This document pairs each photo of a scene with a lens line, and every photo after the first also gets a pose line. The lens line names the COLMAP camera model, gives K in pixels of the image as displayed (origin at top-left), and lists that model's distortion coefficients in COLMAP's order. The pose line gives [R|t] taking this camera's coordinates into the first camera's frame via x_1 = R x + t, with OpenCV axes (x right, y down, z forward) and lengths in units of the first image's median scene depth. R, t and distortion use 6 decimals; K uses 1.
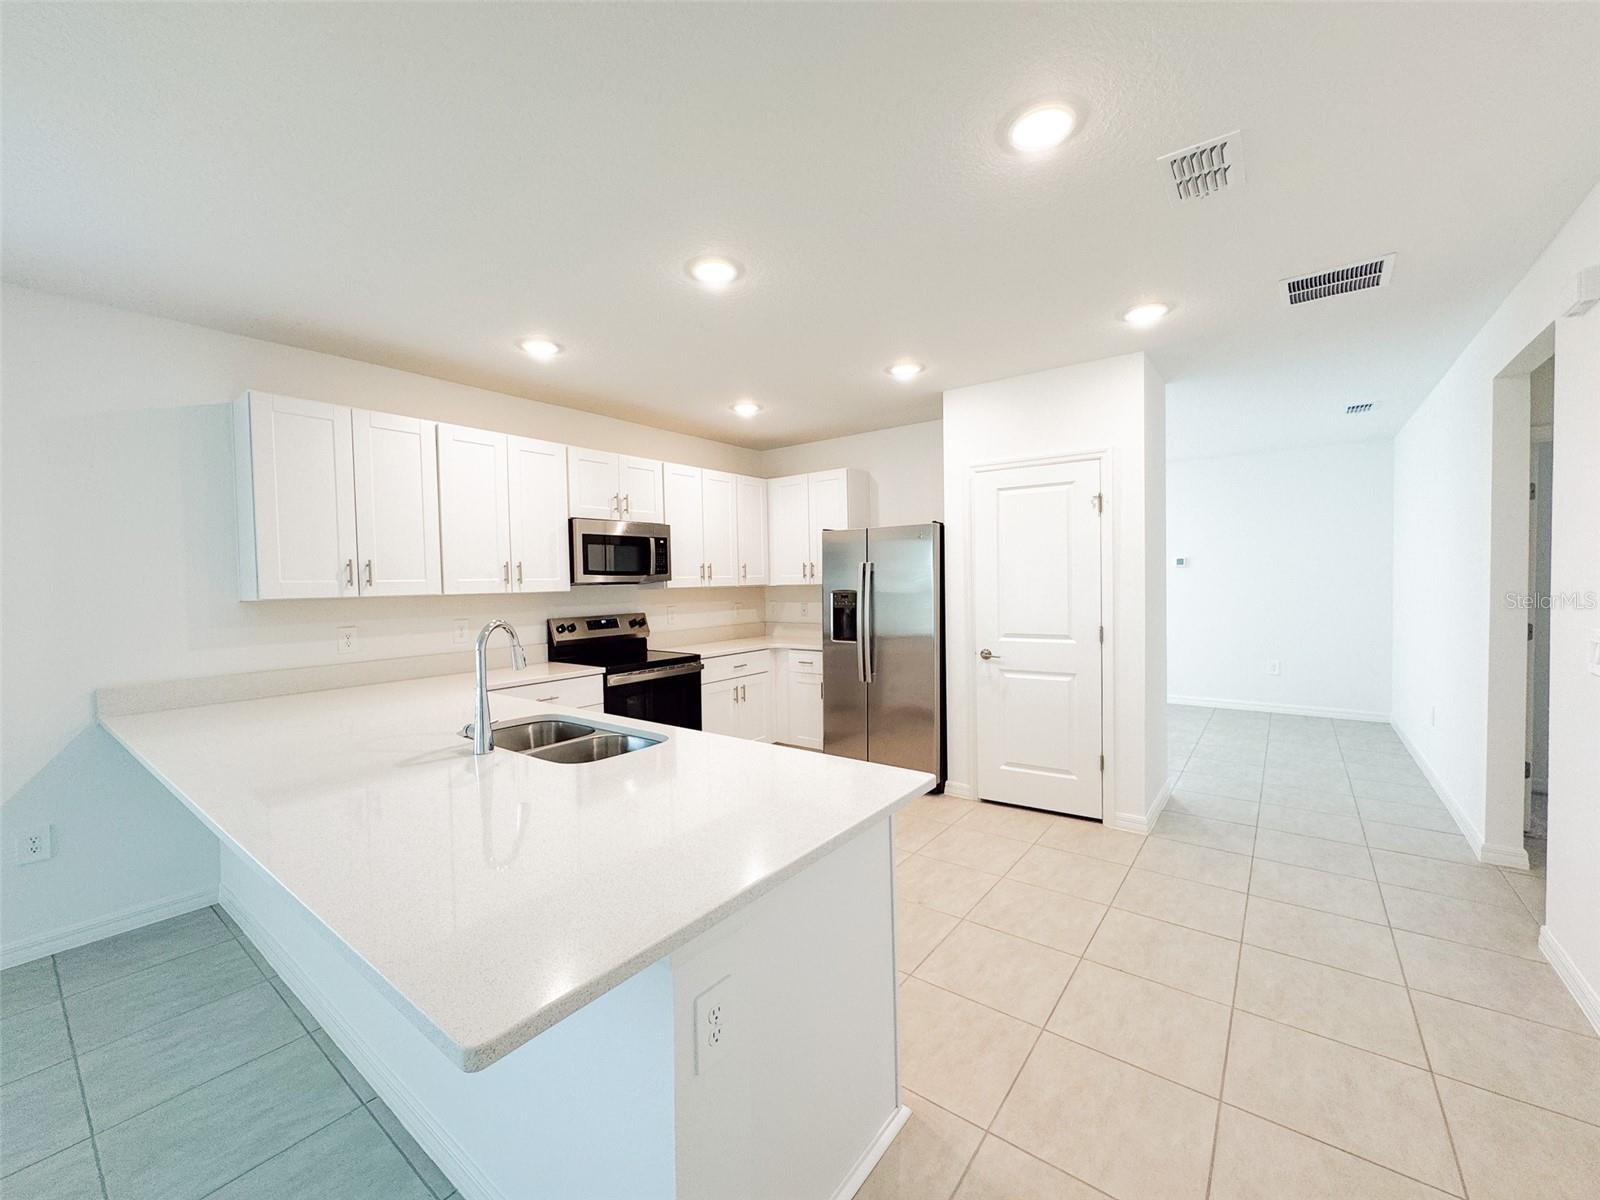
lens RADIAL K [[637.4, 0, 797.9], [0, 637.4, 597.5], [0, 0, 1]] dist [-0.005258, 0.000561]
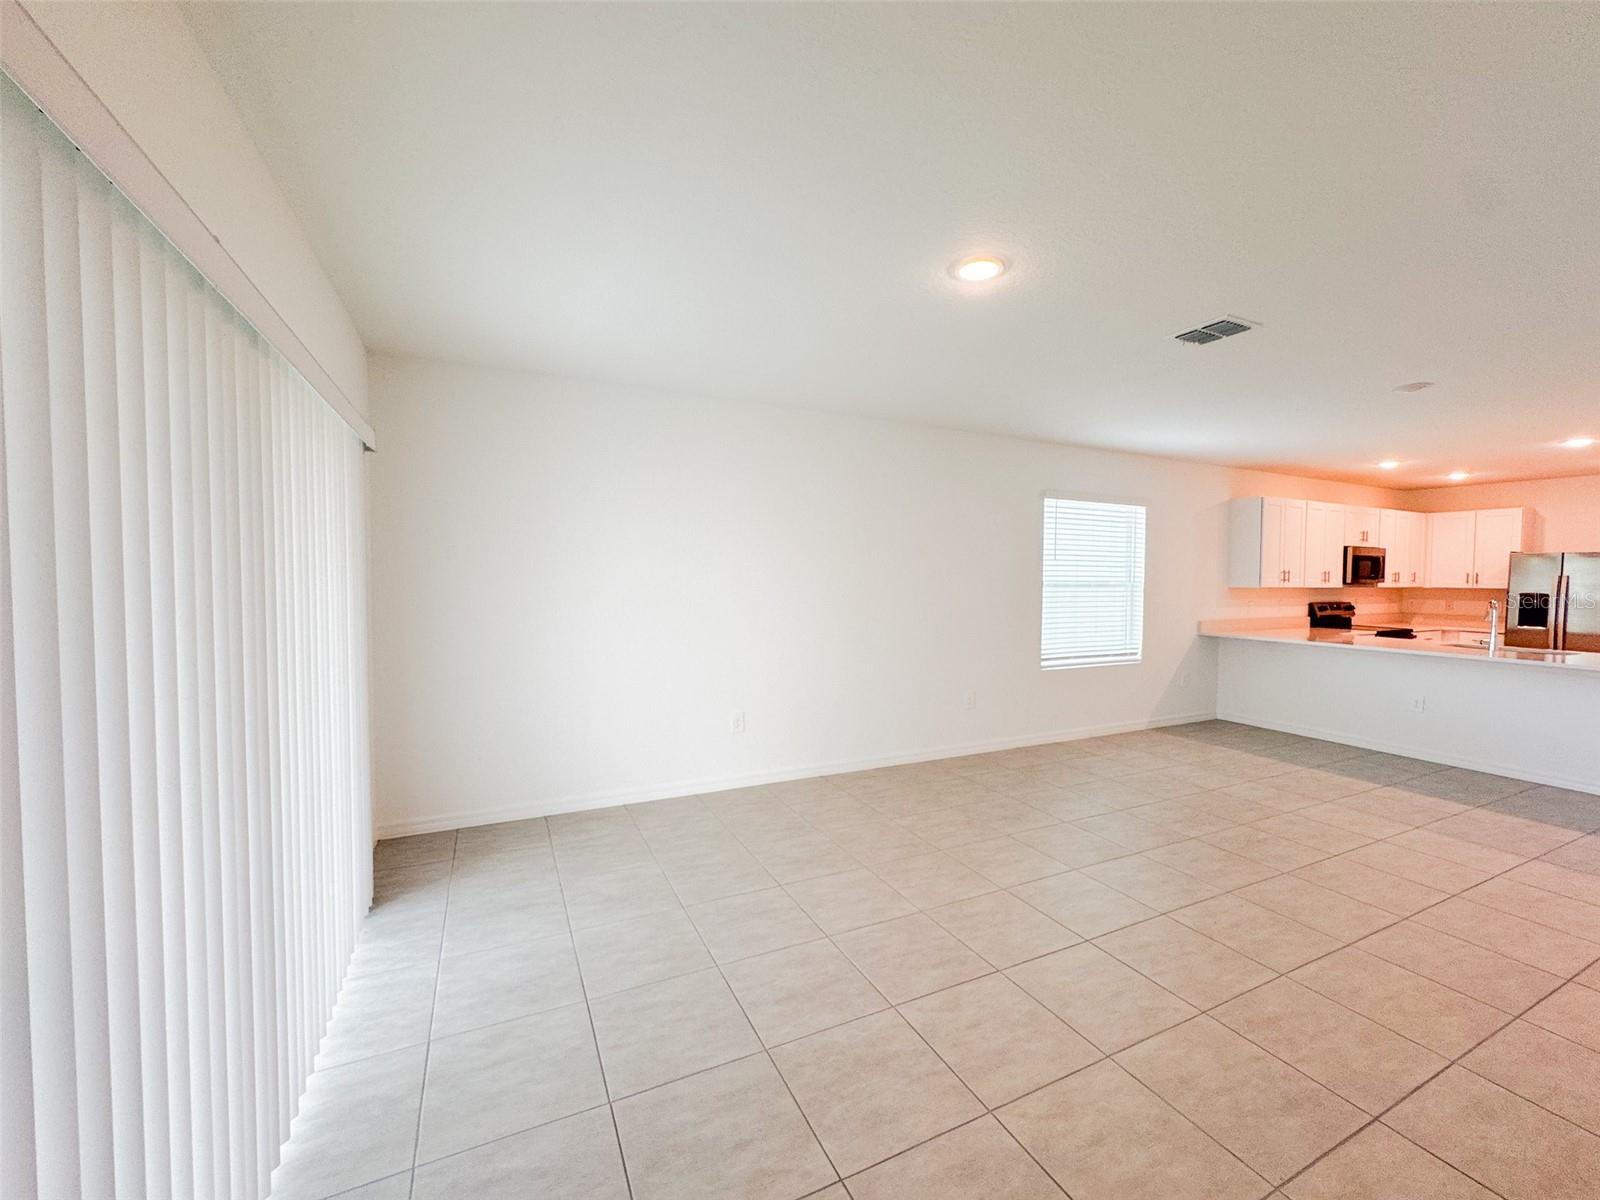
lens RADIAL K [[643.3, 0, 797.6], [0, 643.3, 597.1], [0, 0, 1]] dist [-0.000655, 0.000143]
pose [[0.894792, 0.045051, -0.444204, -0.859057], [-0.039878, 0.998984, 0.020987, 0.037547], [0.444698, -0.001065, 0.895680, -1.195292]]
